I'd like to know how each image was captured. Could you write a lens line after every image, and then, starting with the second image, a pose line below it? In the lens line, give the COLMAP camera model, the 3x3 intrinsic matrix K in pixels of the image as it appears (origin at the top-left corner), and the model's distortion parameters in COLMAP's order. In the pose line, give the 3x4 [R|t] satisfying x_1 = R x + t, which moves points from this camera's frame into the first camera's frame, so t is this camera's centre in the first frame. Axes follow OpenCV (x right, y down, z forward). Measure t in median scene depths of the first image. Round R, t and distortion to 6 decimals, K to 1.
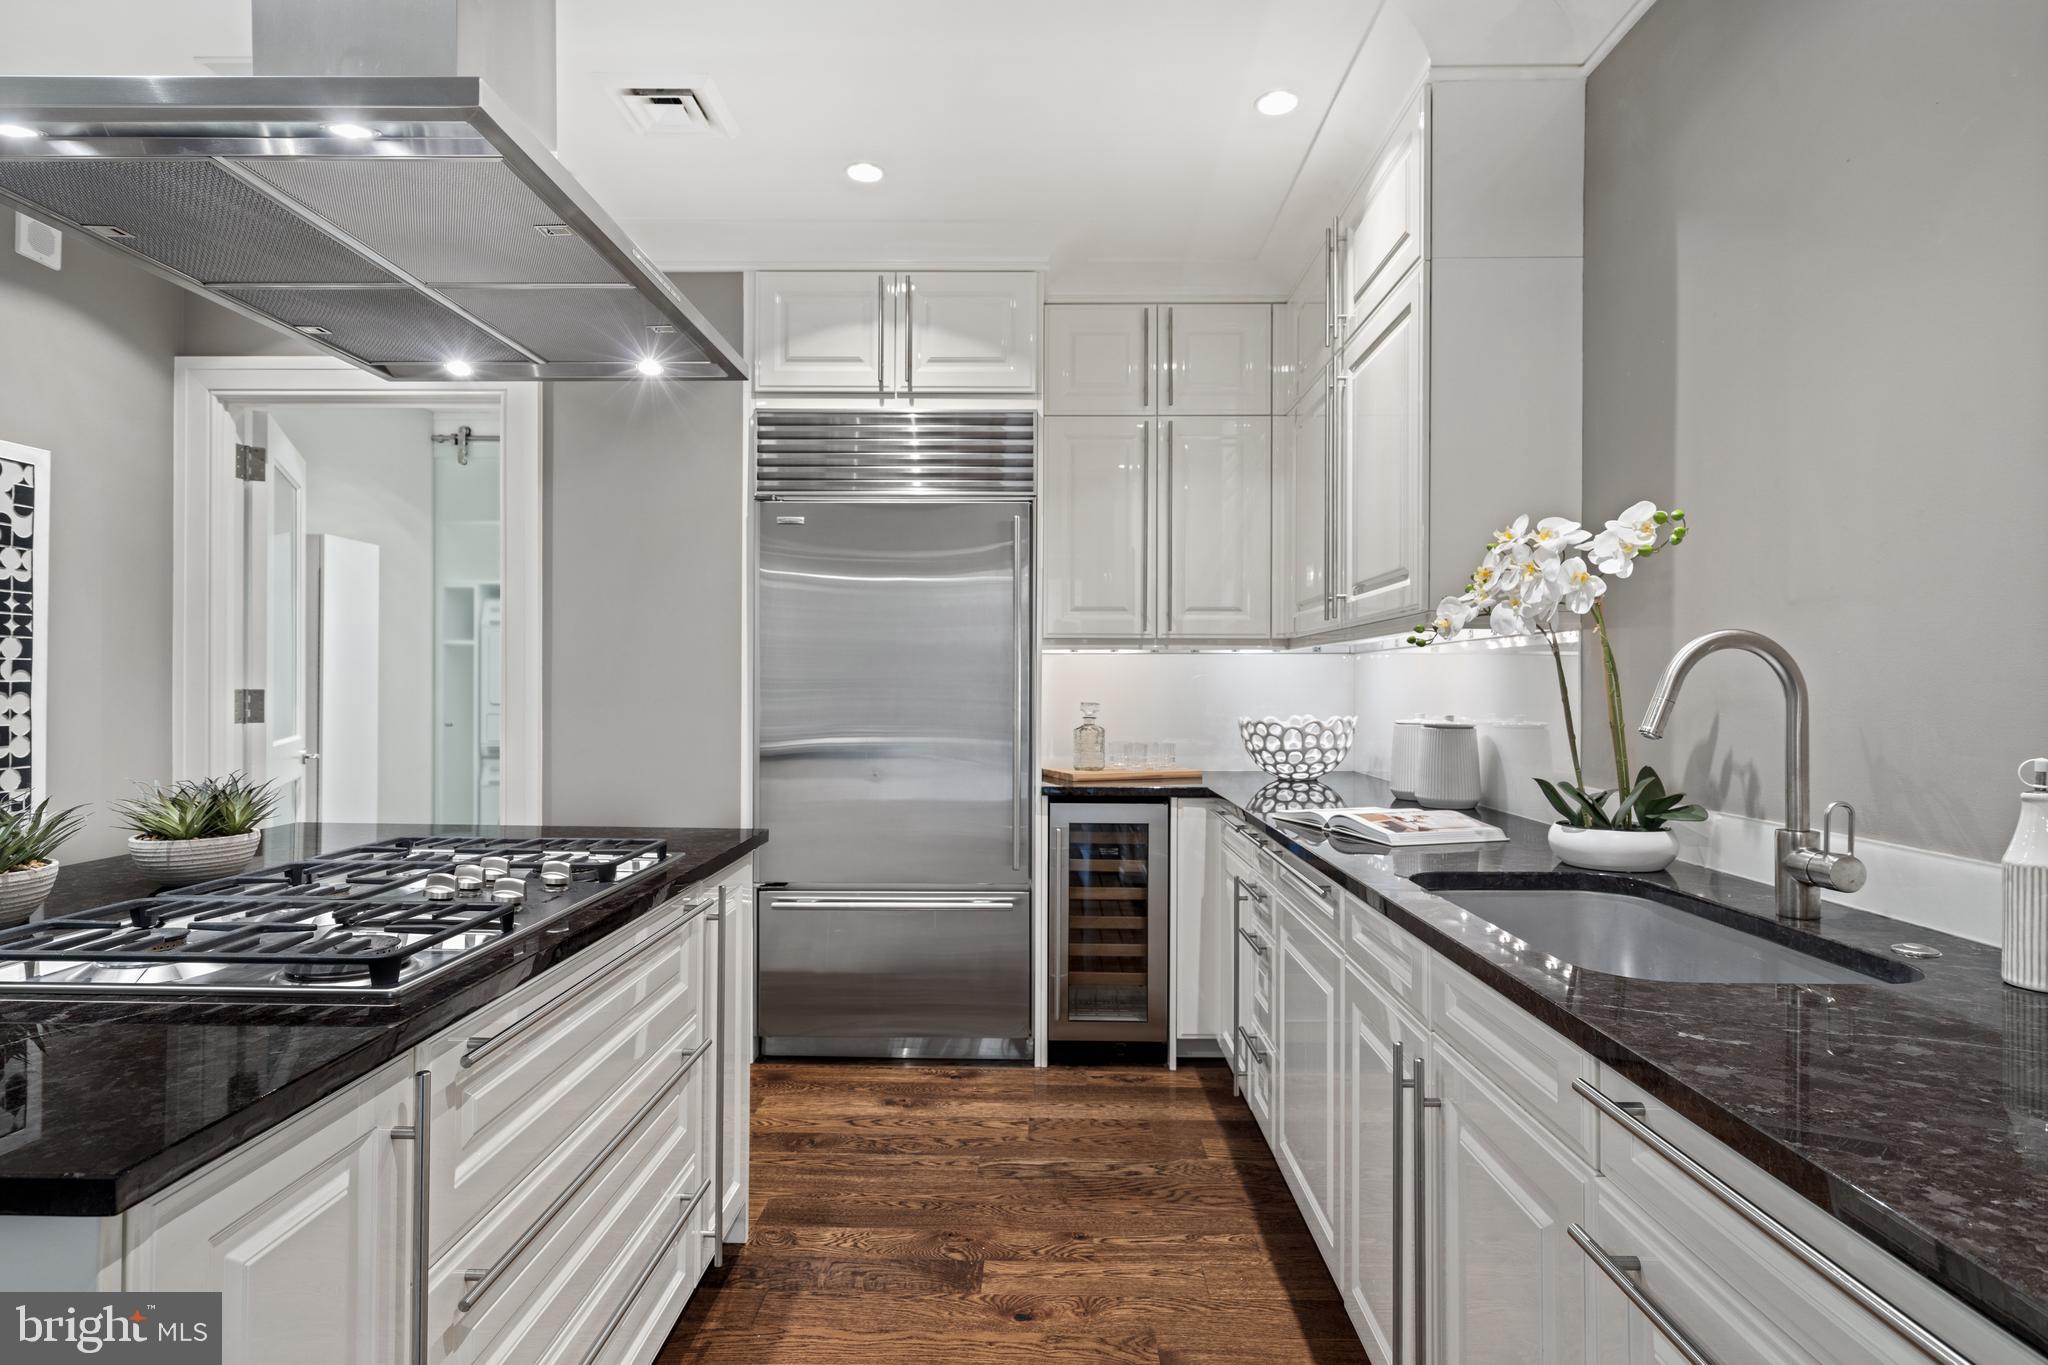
lens RADIAL K [[1070.3, 0, 1024.0], [0, 1070.3, 682.5], [0, 0, 1]] dist [-0.001196, 0.000179]
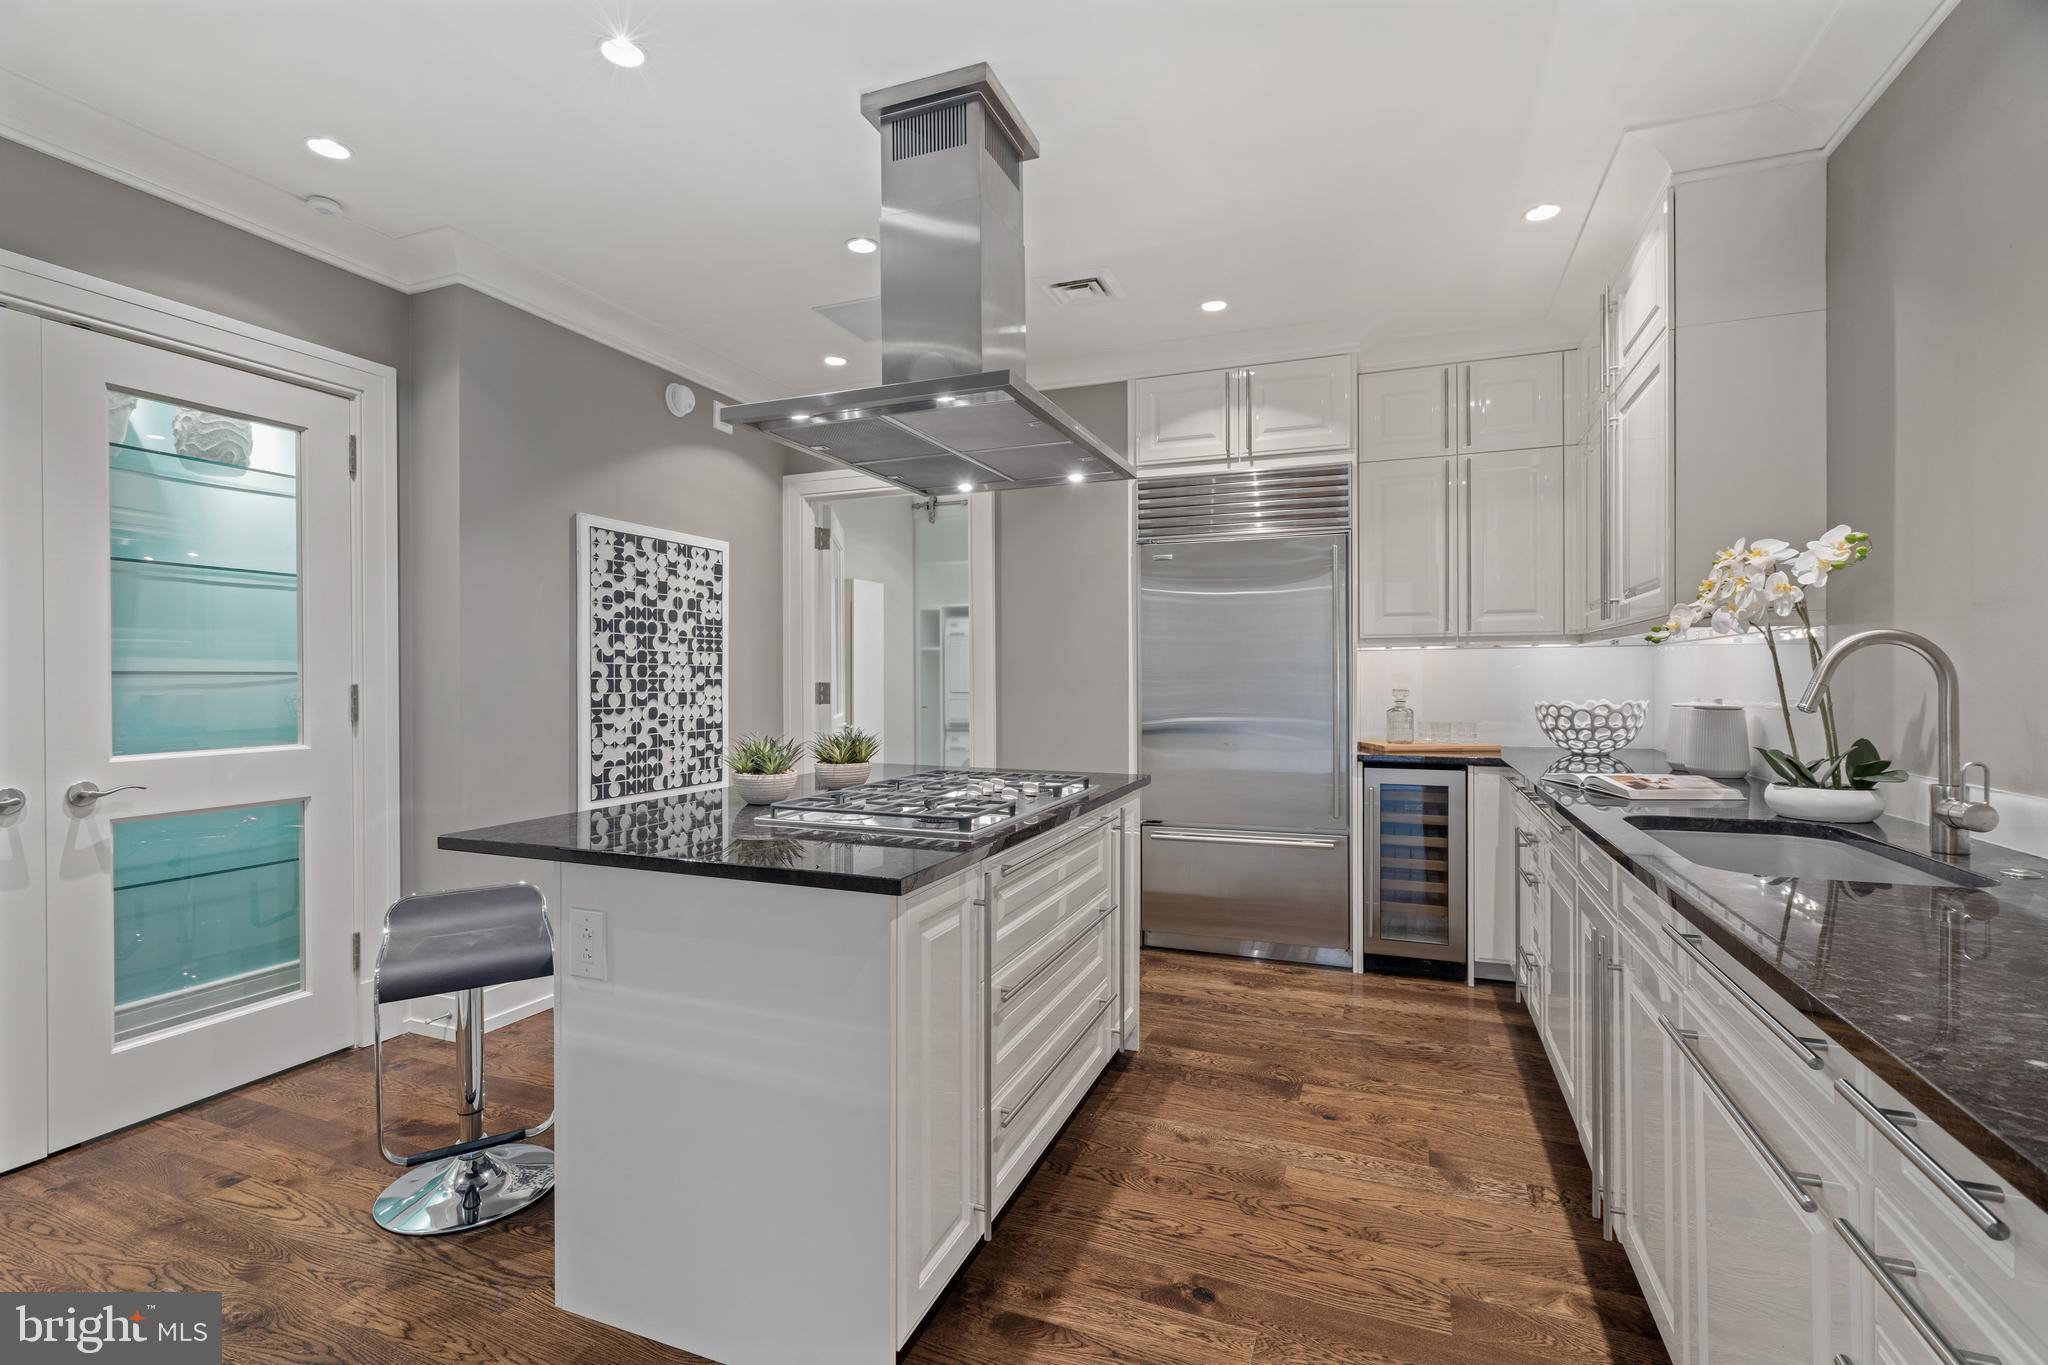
lens RADIAL K [[931.8, 0, 1024.0], [0, 931.8, 682.5], [0, 0, 1]] dist [-0.000633, 0.000398]
pose [[0.936188, -0.005683, -0.351454, 0.042290], [0.008745, 0.999936, 0.007127, -0.001055], [0.351391, -0.009745, 0.936178, -0.220505]]
